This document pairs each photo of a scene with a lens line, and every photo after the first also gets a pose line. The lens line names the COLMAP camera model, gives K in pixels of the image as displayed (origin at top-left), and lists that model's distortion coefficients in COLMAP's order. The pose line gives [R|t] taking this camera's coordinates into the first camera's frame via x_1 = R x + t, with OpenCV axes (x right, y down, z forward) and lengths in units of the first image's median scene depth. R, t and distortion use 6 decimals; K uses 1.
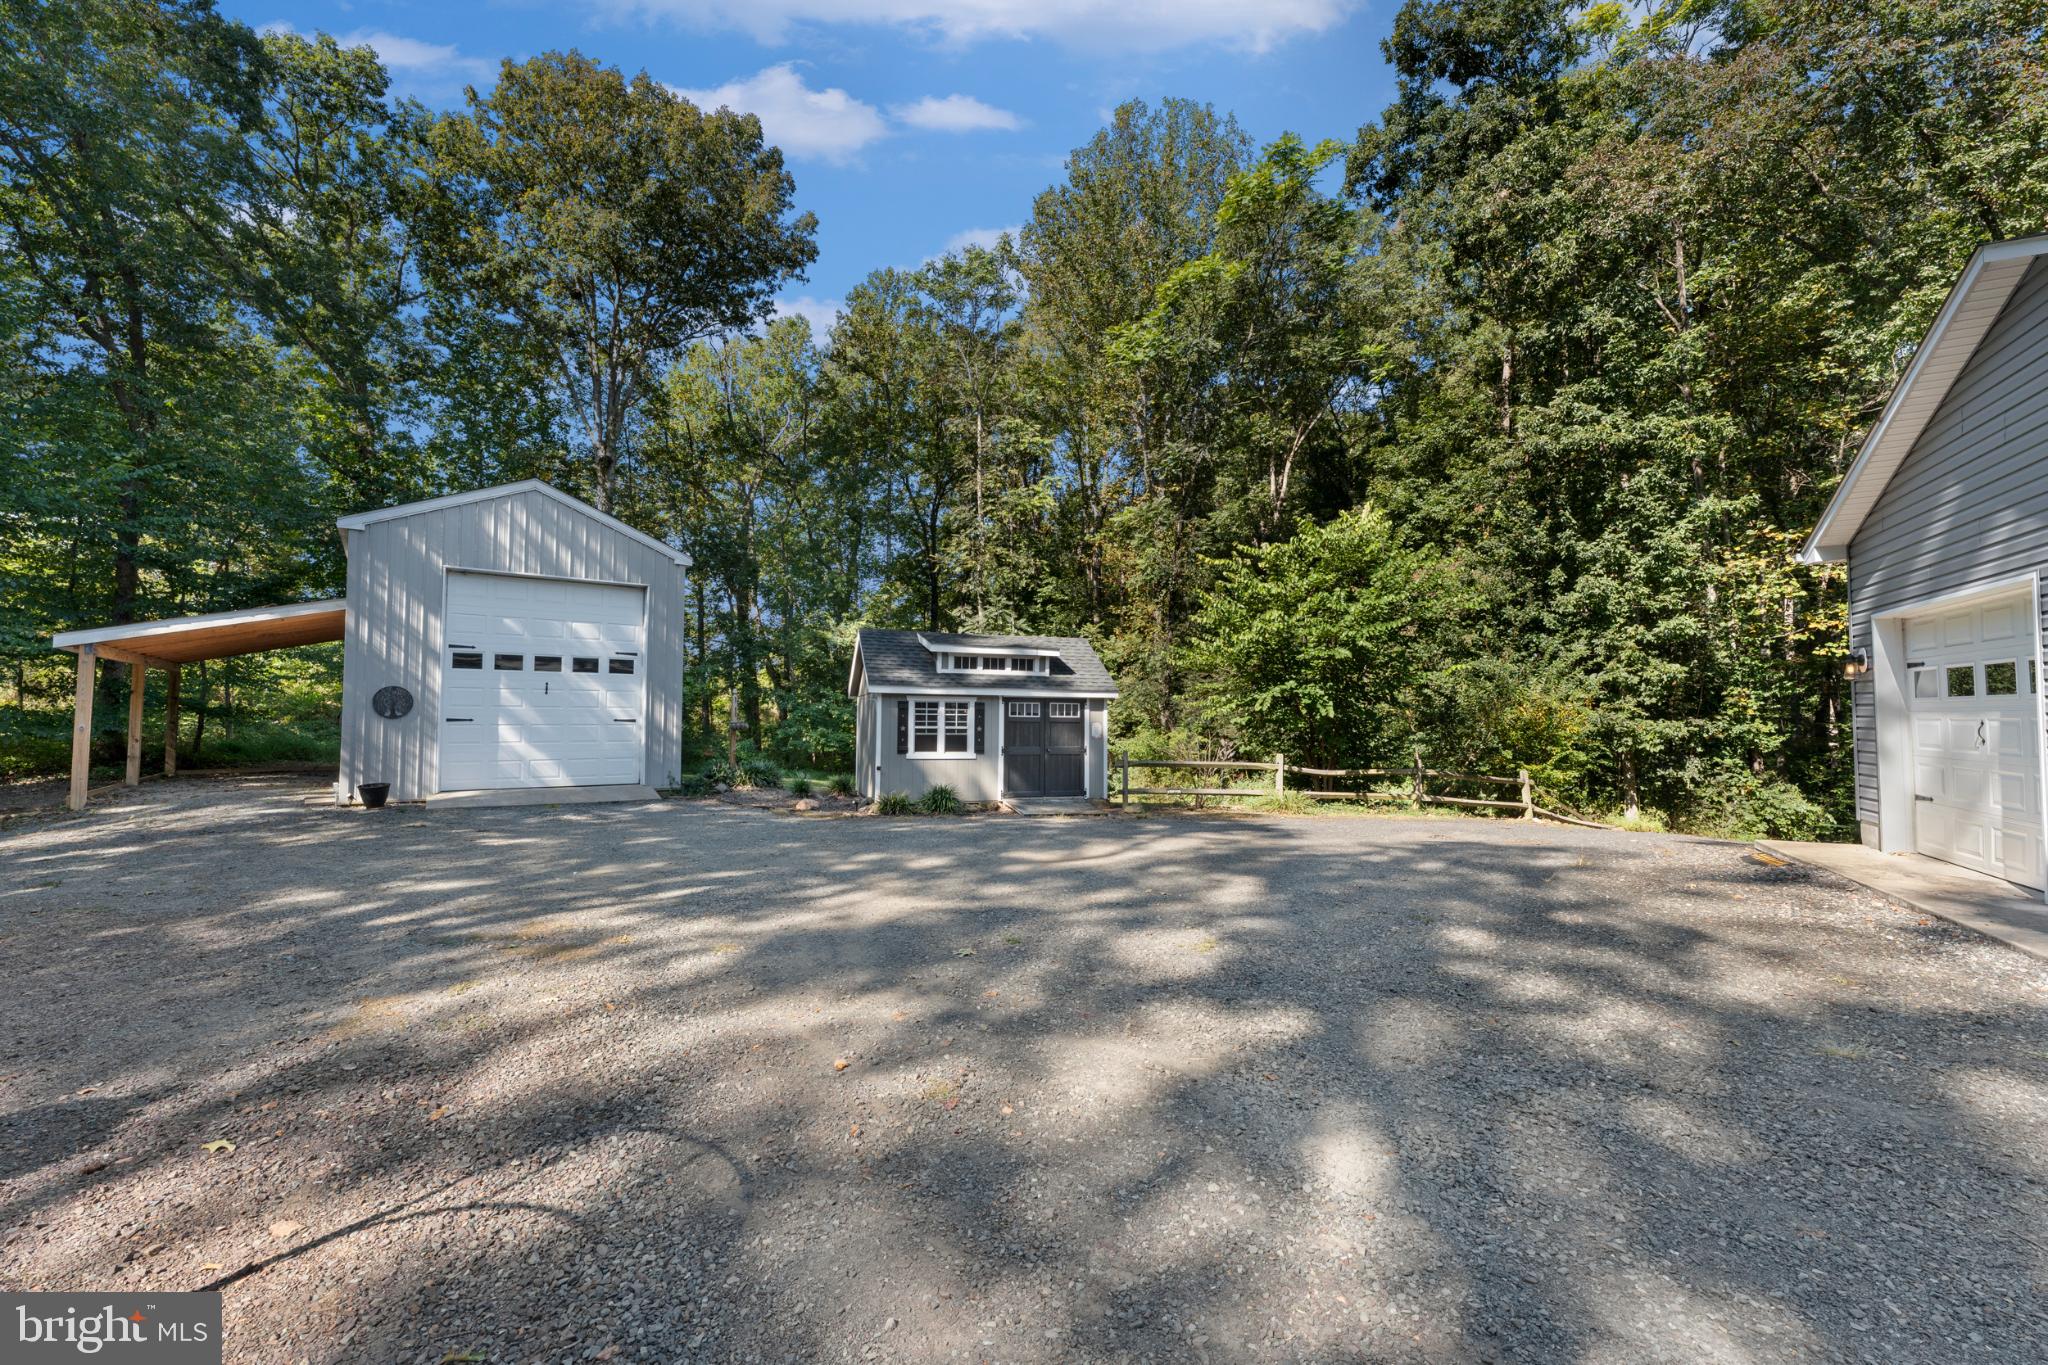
lens RADIAL K [[820.3, 0, 1017.1], [0, 820.3, 680.3], [0, 0, 1]] dist [-0.008808, -0.000081]
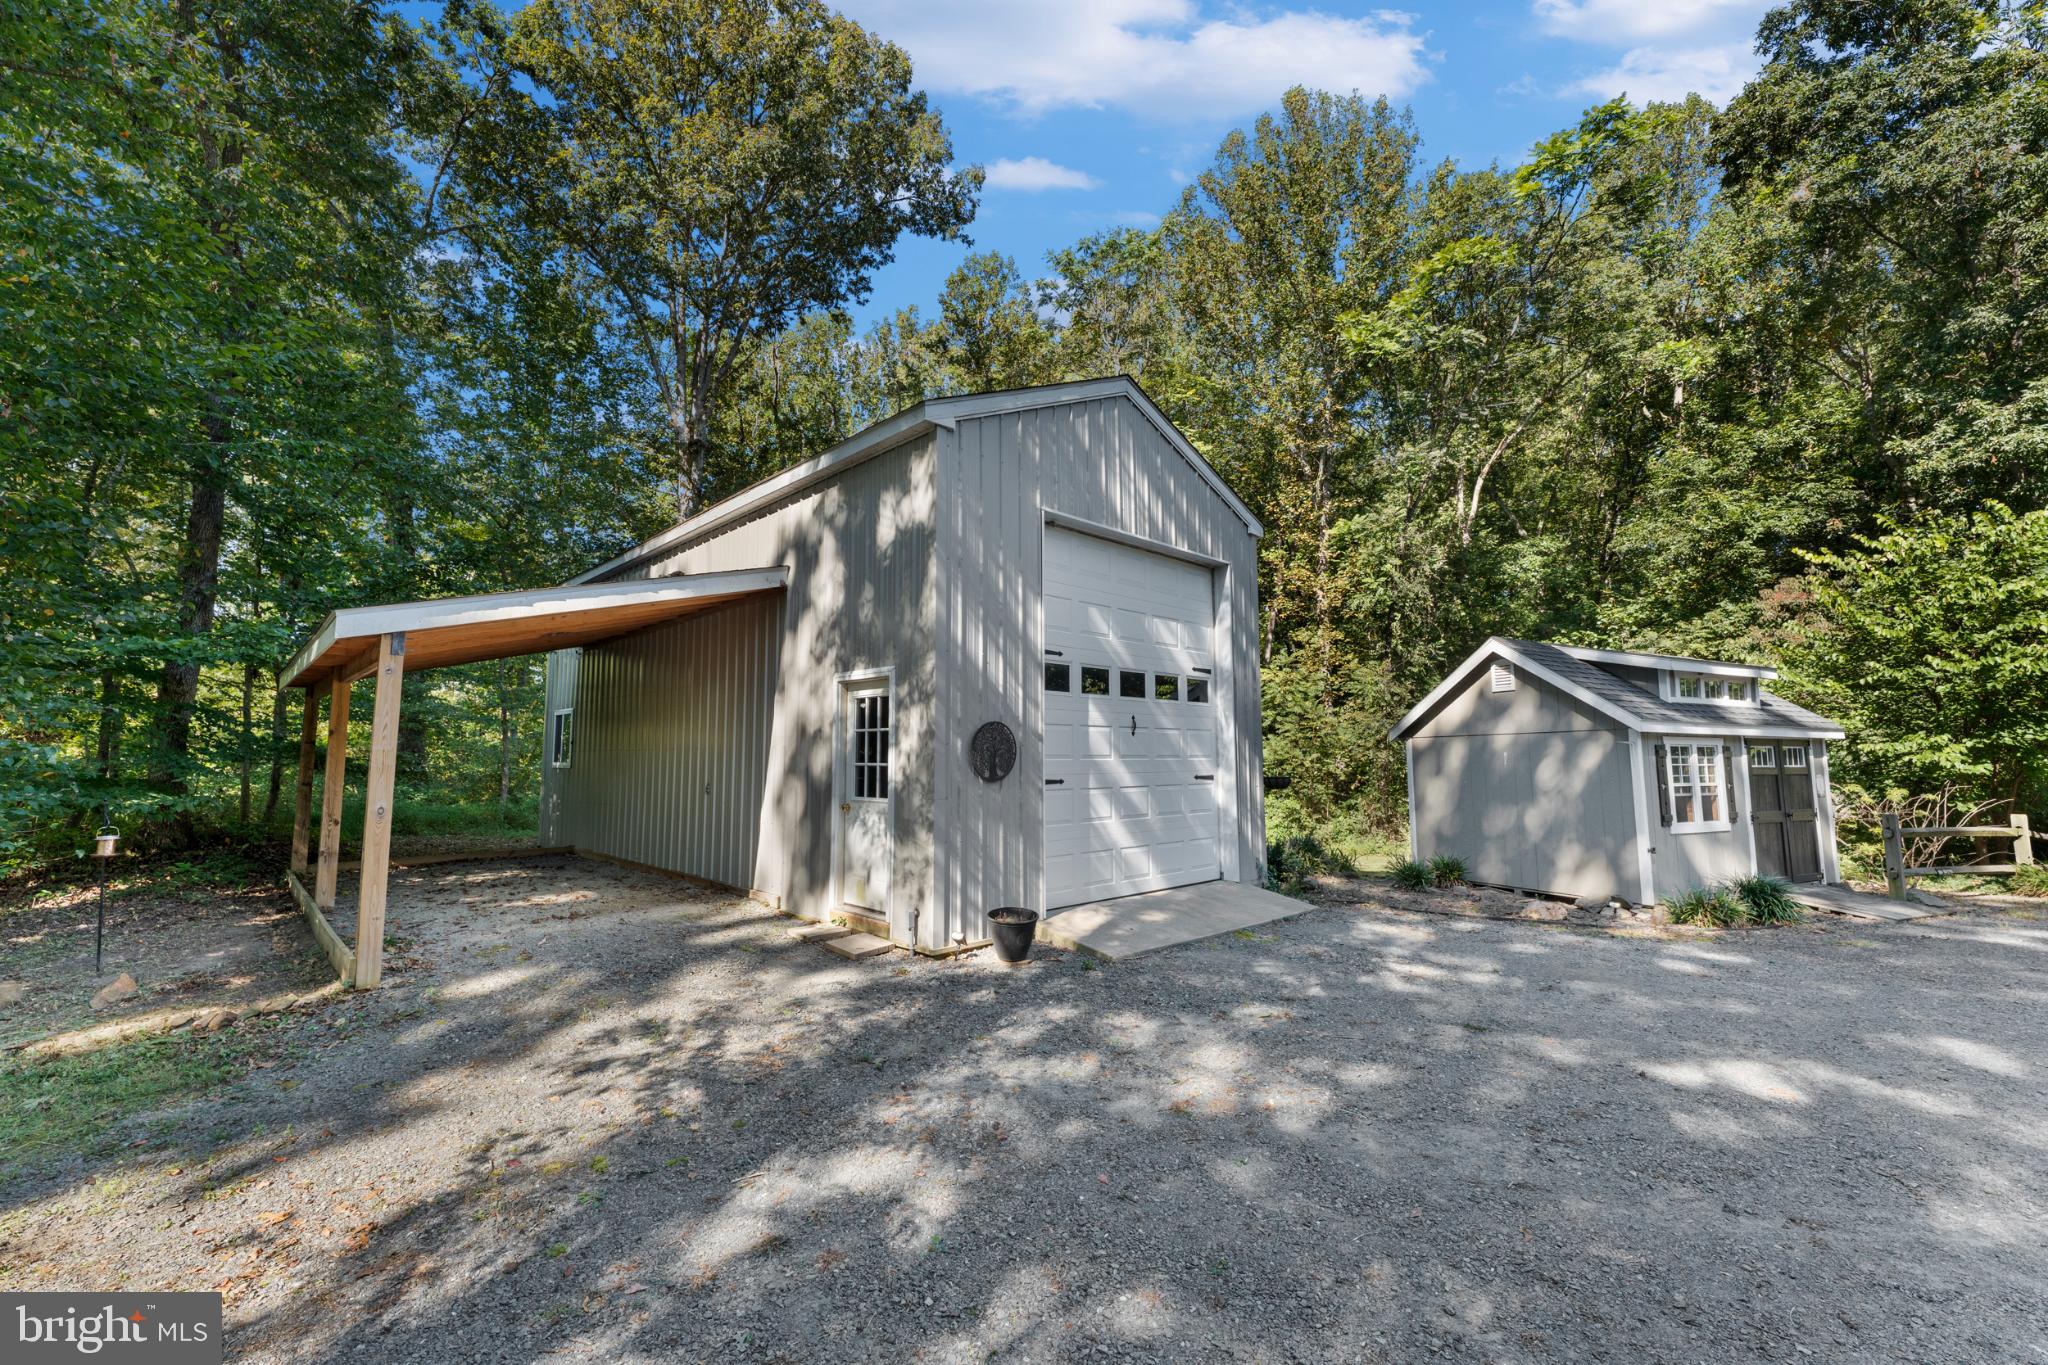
lens RADIAL K [[820.3, 0, 1017.1], [0, 820.3, 680.3], [0, 0, 1]] dist [-0.008808, -0.000081]
pose [[0.991287, 0.007118, 0.131524, -0.704045], [-0.001200, 0.998985, -0.045023, 0.003488], [-0.131711, 0.044473, 0.990290, 0.390826]]
